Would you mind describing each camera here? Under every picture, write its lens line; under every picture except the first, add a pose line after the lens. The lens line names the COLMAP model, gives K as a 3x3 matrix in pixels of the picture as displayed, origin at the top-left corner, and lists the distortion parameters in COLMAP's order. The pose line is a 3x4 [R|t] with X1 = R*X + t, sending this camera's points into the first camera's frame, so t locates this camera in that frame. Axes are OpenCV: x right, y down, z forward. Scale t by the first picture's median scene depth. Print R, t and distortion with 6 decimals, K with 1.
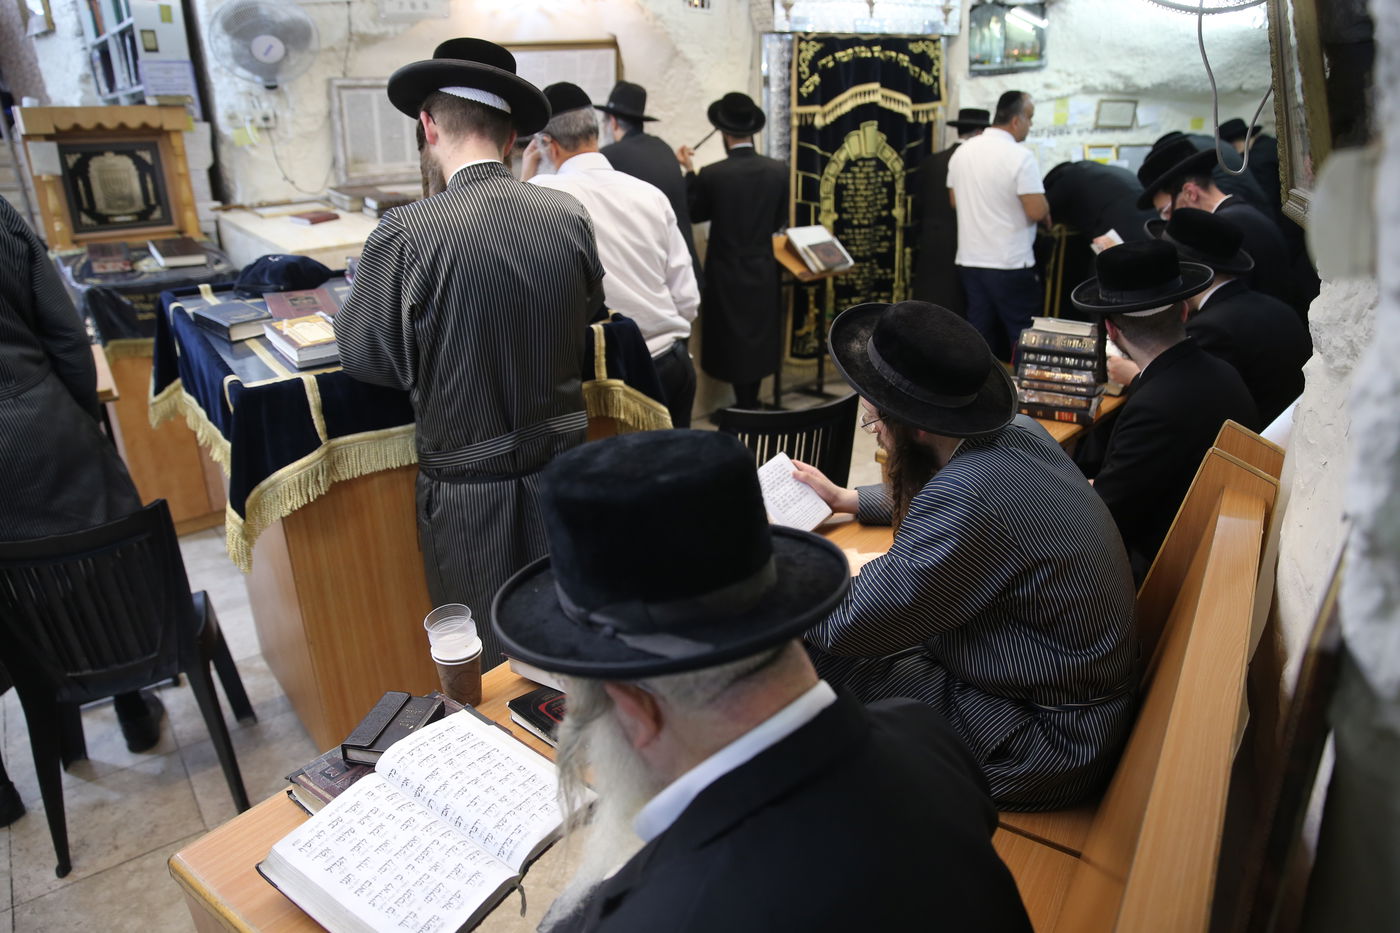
lens RADIAL K [[950.8, 0, 700.0], [0, 950.8, 466.5], [0, 0, 1]] dist [-0.110755, 0.083309]
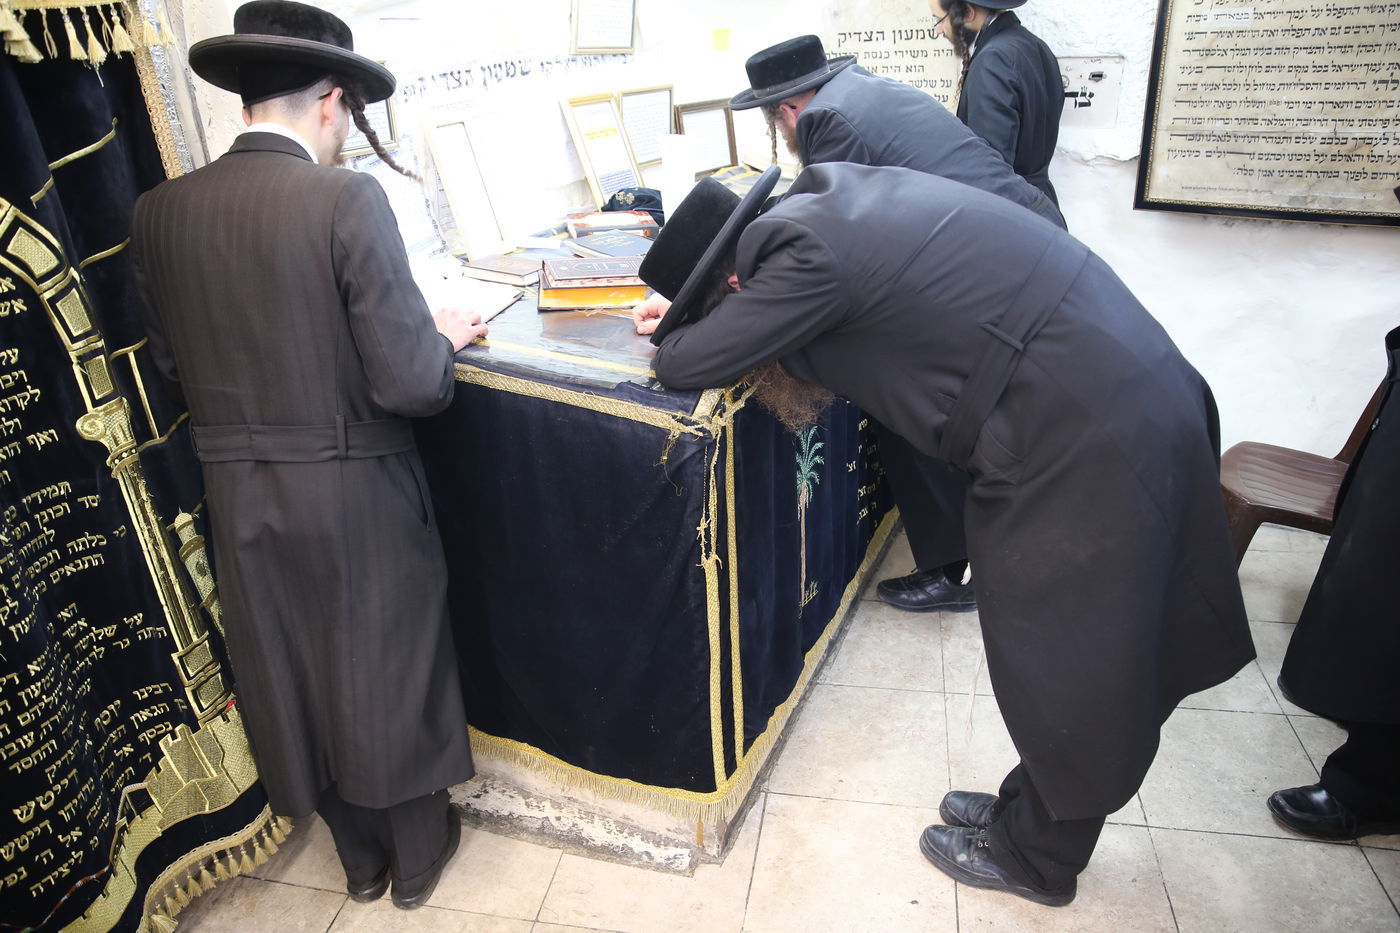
lens RADIAL K [[930.4, 0, 700.0], [0, 930.4, 466.5], [0, 0, 1]] dist [-0.068503, 0.045923]
pose [[0.733942, -0.296096, 0.611274, 0.169218], [0.255241, 0.954248, 0.155768, -0.248109], [-0.629429, 0.041697, 0.775938, 0.675114]]
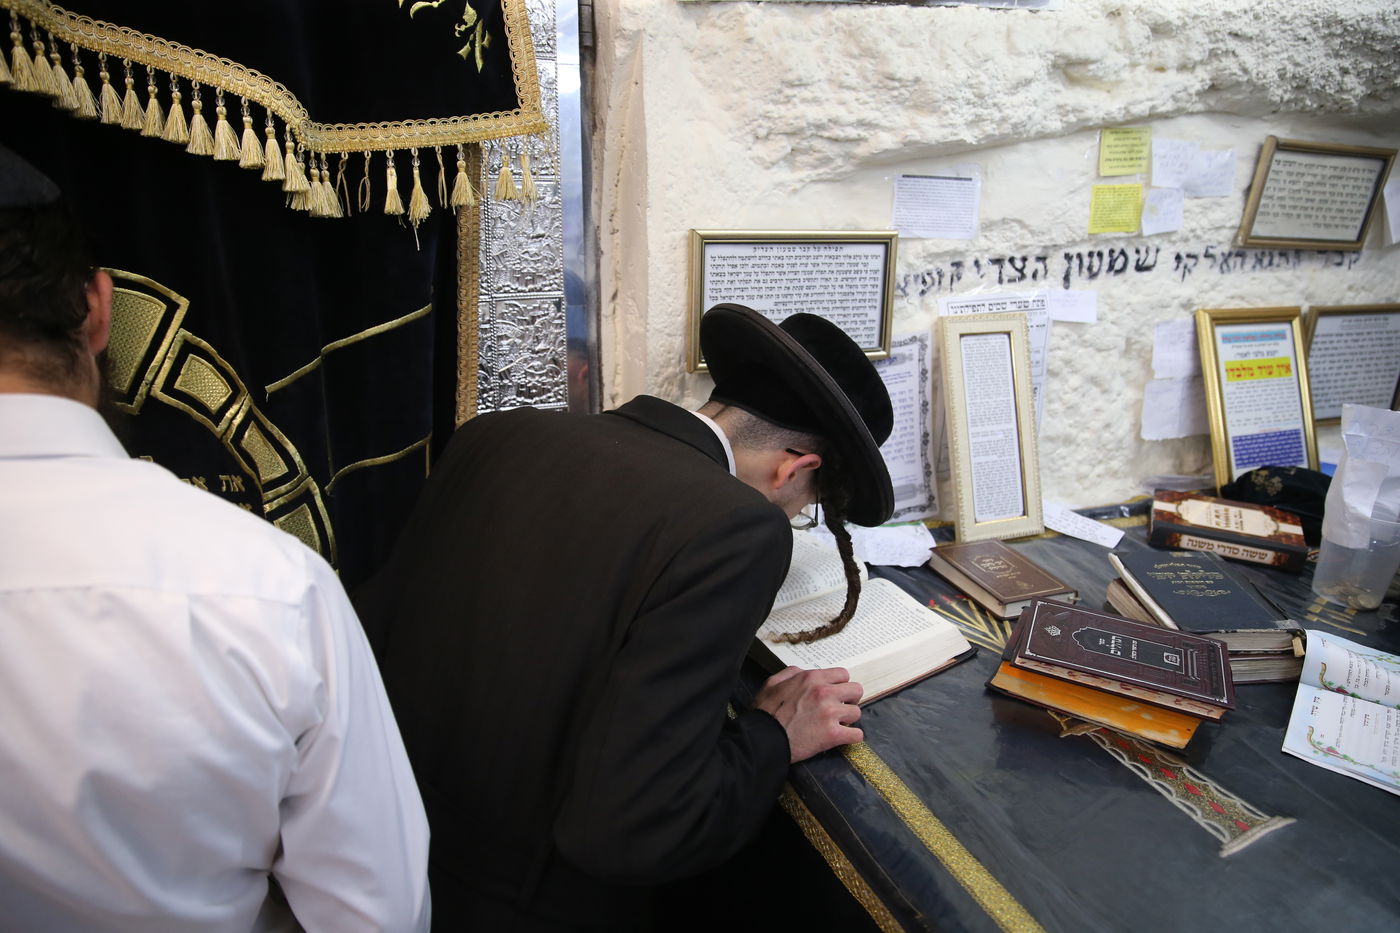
lens RADIAL K [[950.8, 0, 700.0], [0, 950.8, 466.5], [0, 0, 1]] dist [-0.110755, 0.083309]
pose [[0.999185, 0.021796, 0.033964, 0.275033], [-0.019368, 0.997341, -0.070259, -0.291762], [-0.035405, 0.069544, 0.996950, 0.772836]]
